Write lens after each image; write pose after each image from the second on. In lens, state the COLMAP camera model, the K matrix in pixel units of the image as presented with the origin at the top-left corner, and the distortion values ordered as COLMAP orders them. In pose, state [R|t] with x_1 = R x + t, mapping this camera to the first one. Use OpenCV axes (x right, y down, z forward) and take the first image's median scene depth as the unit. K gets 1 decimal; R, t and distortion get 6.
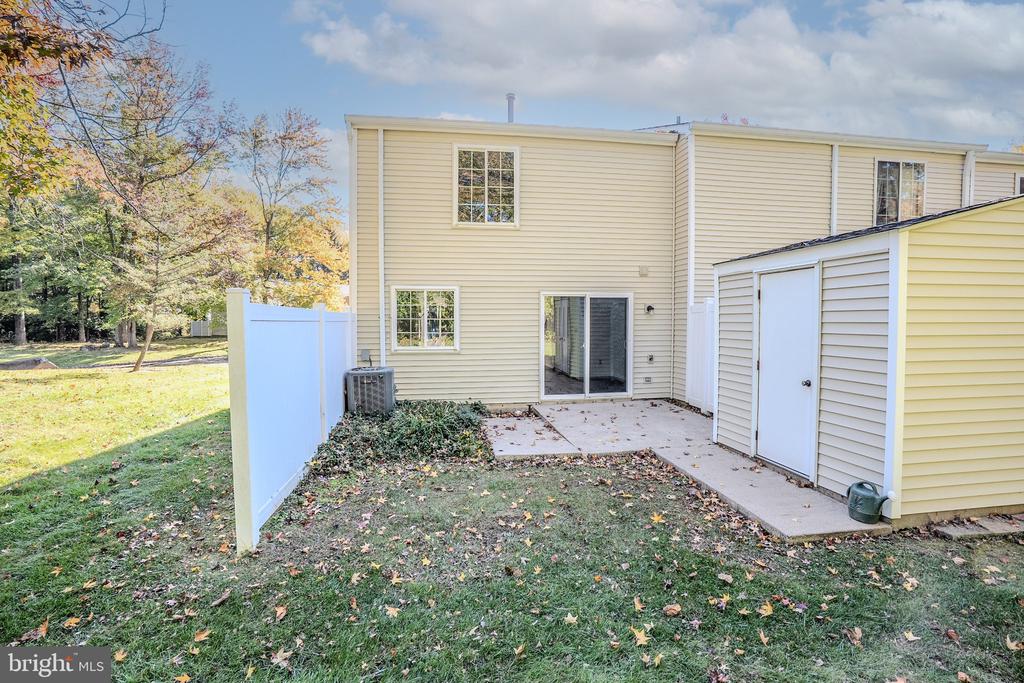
lens RADIAL K [[469.7, 0, 513.4], [0, 469.7, 345.0], [0, 0, 1]] dist [-0.057207, 0.020376]
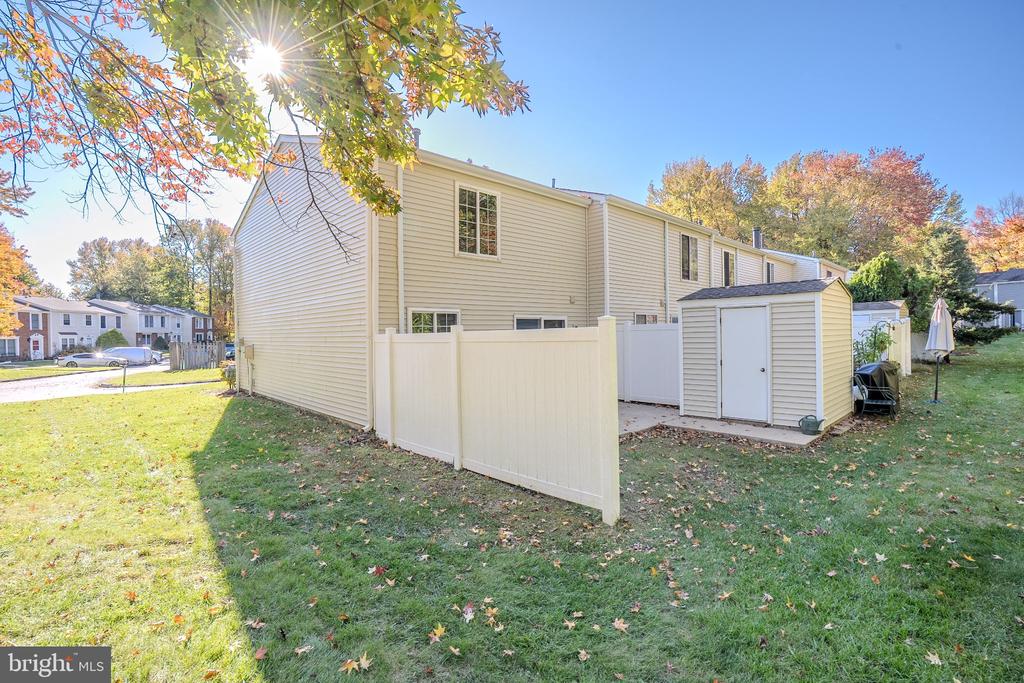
lens RADIAL K [[469.7, 0, 514.2], [0, 469.7, 342.6], [0, 0, 1]] dist [-0.057207, 0.020376]
pose [[0.825509, -0.019177, 0.564063, -0.705795], [0.042499, 0.998697, -0.028242, -0.009908], [-0.562787, 0.047286, 0.825248, 0.017329]]
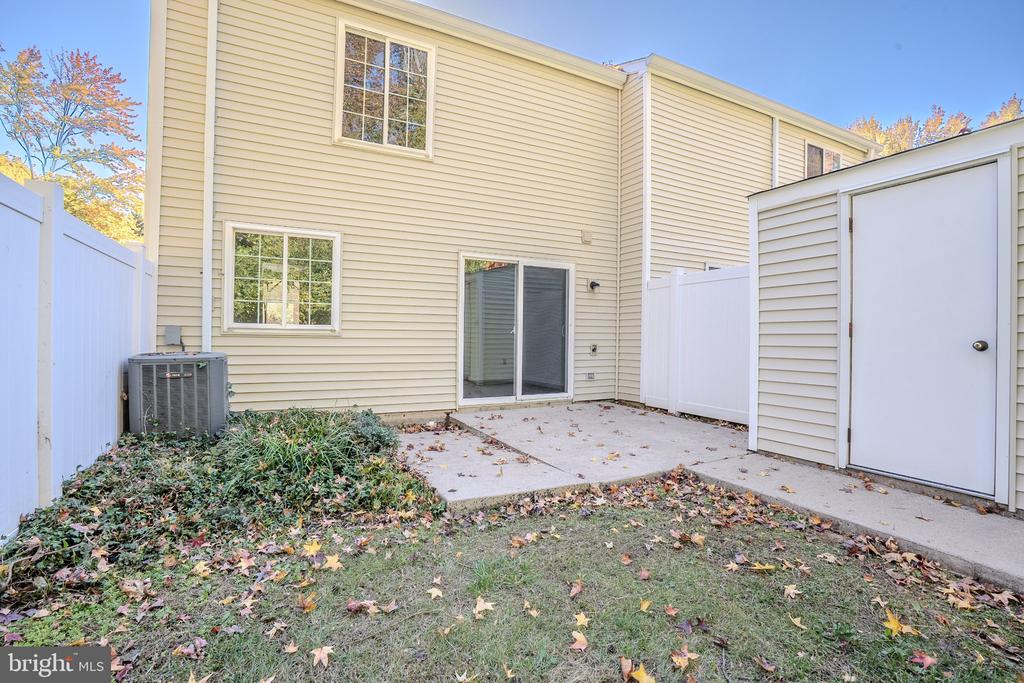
lens RADIAL K [[469.7, 0, 511.7], [0, 469.7, 340.5], [0, 0, 1]] dist [-0.057207, 0.020376]
pose [[0.951102, 0.010643, 0.308693, -0.097516], [0.003138, 0.999022, -0.044113, 0.058748], [-0.308860, 0.042925, 0.950138, 0.351992]]
